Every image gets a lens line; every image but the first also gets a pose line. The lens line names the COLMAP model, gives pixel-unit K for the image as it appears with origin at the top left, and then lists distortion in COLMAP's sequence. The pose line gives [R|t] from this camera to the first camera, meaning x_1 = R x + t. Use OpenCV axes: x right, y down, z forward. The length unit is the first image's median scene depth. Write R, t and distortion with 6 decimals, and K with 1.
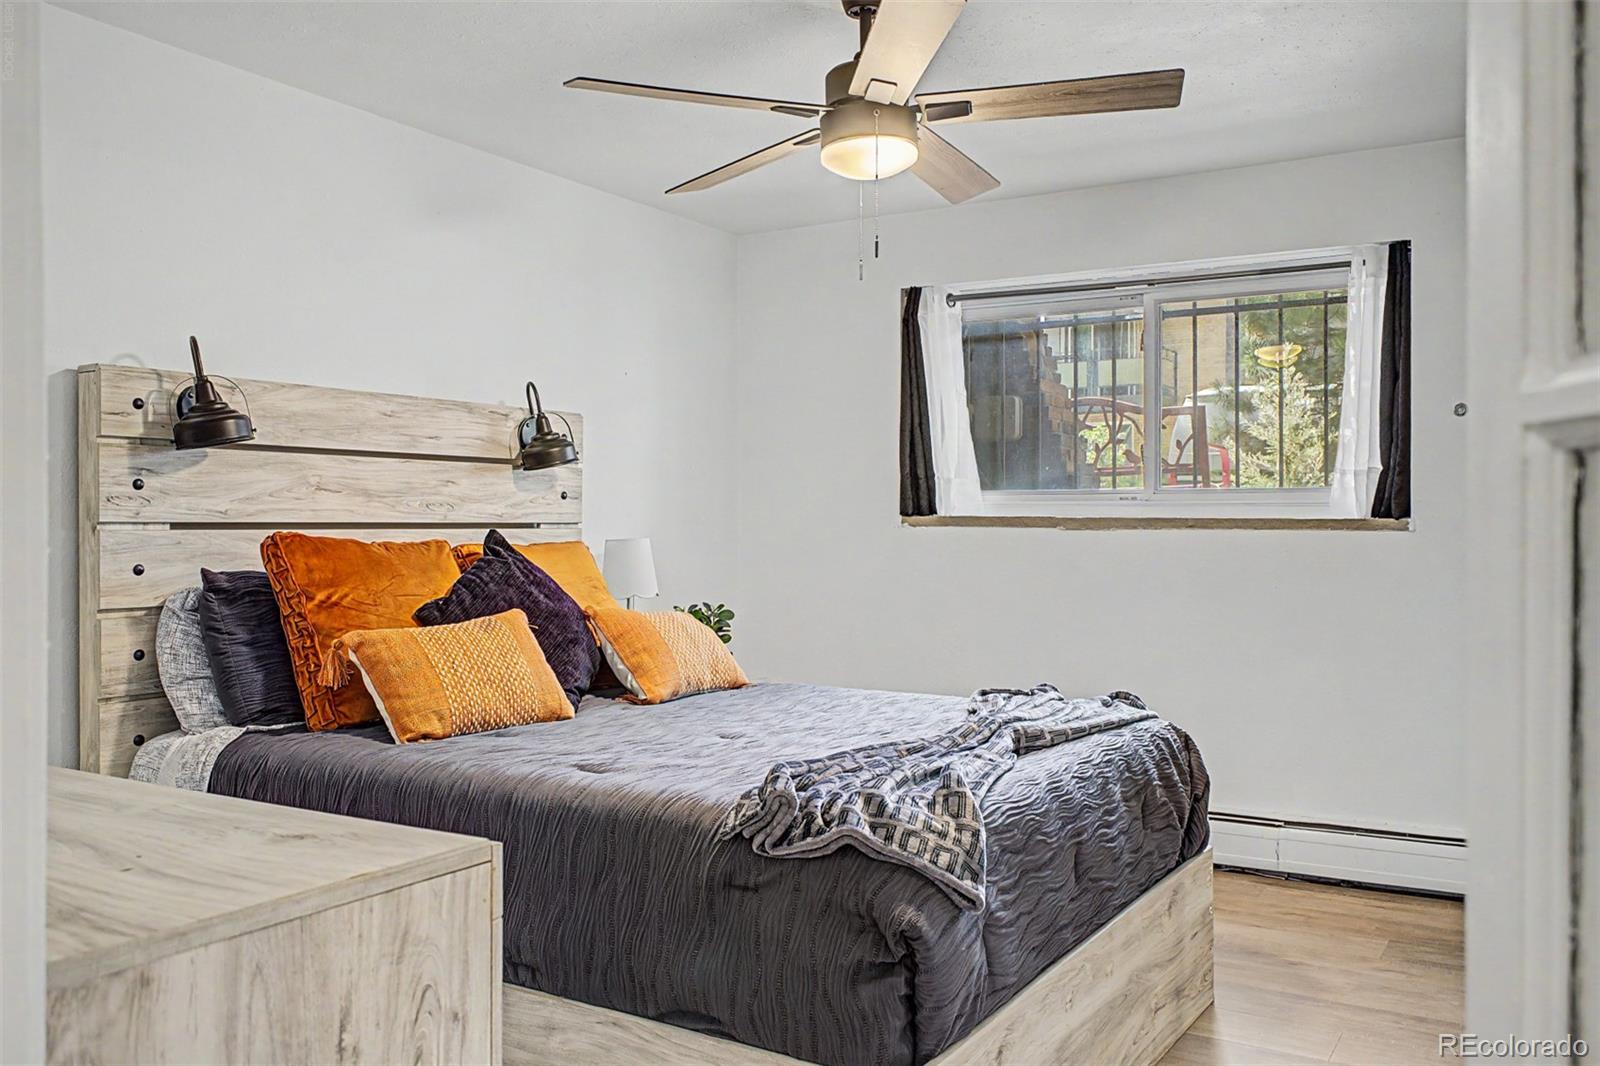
lens RADIAL K [[1324.5, 0, 801.7], [0, 1324.5, 505.7], [0, 0, 1]] dist [-0.006005, 0.009645]
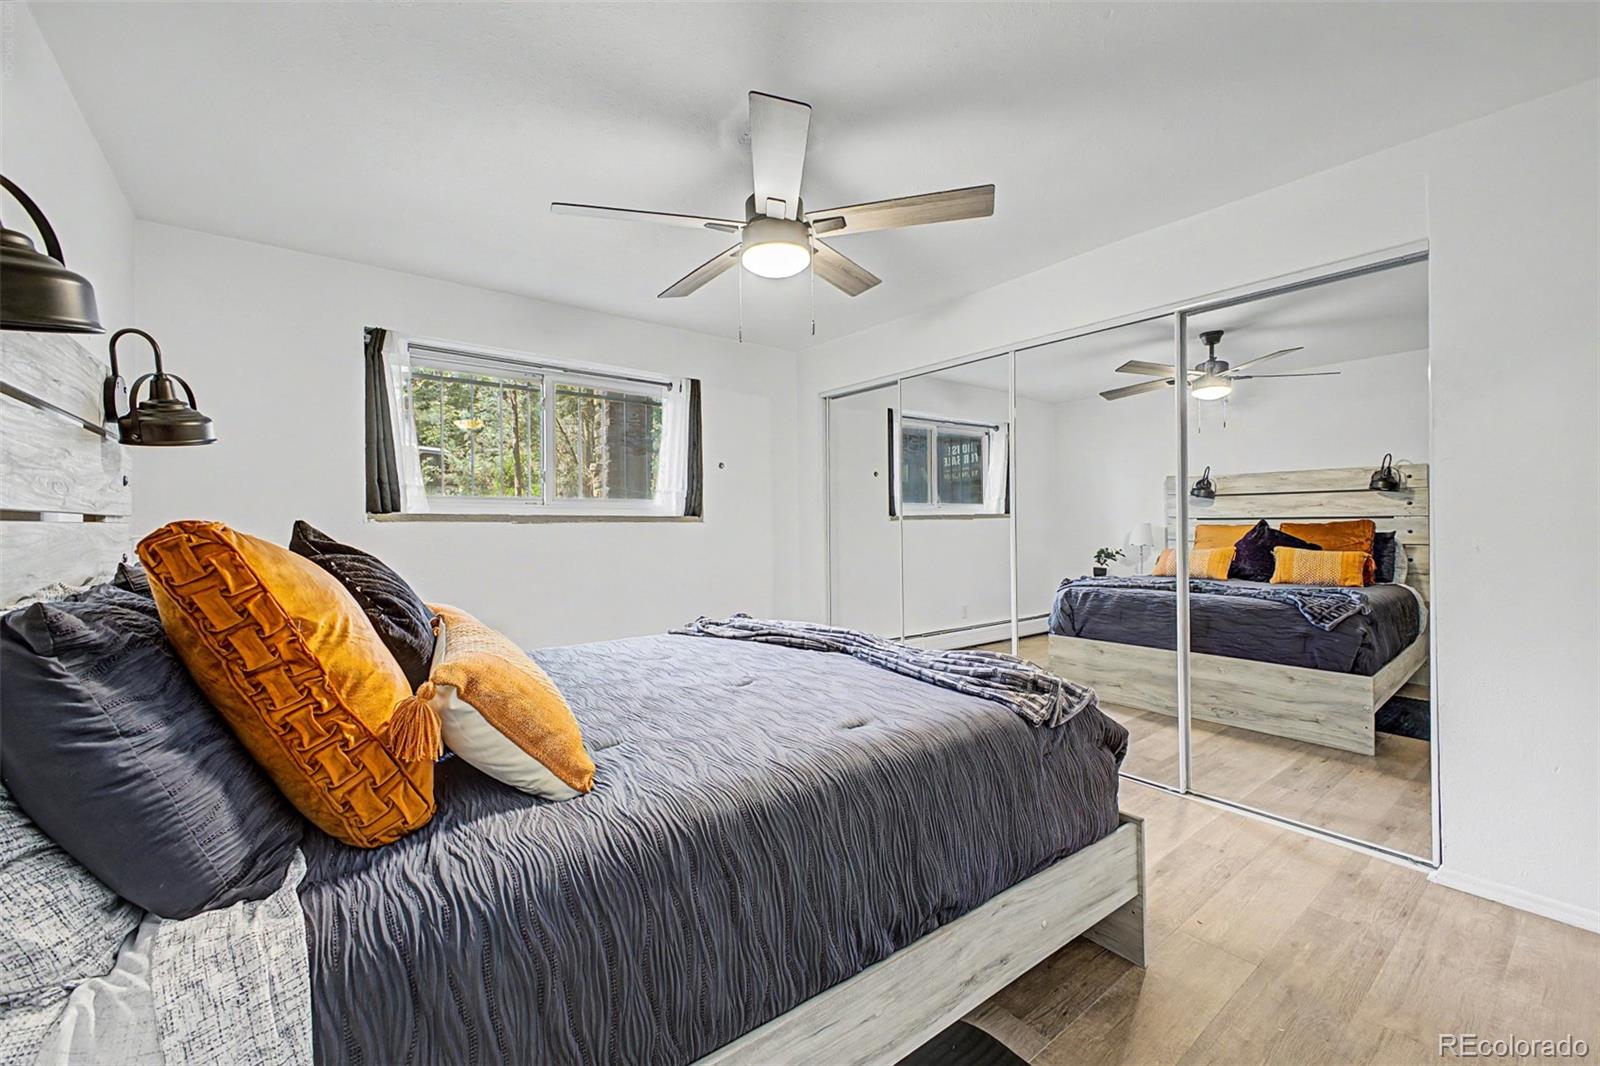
lens RADIAL K [[639.3, 0, 798.9], [0, 639.3, 523.4], [0, 0, 1]] dist [0.023250, -0.010961]
pose [[0.363972, -0.003634, 0.931403, -0.545613], [-0.008150, 0.999942, 0.007086, 0.015986], [-0.931374, -0.010170, 0.363921, 0.667989]]
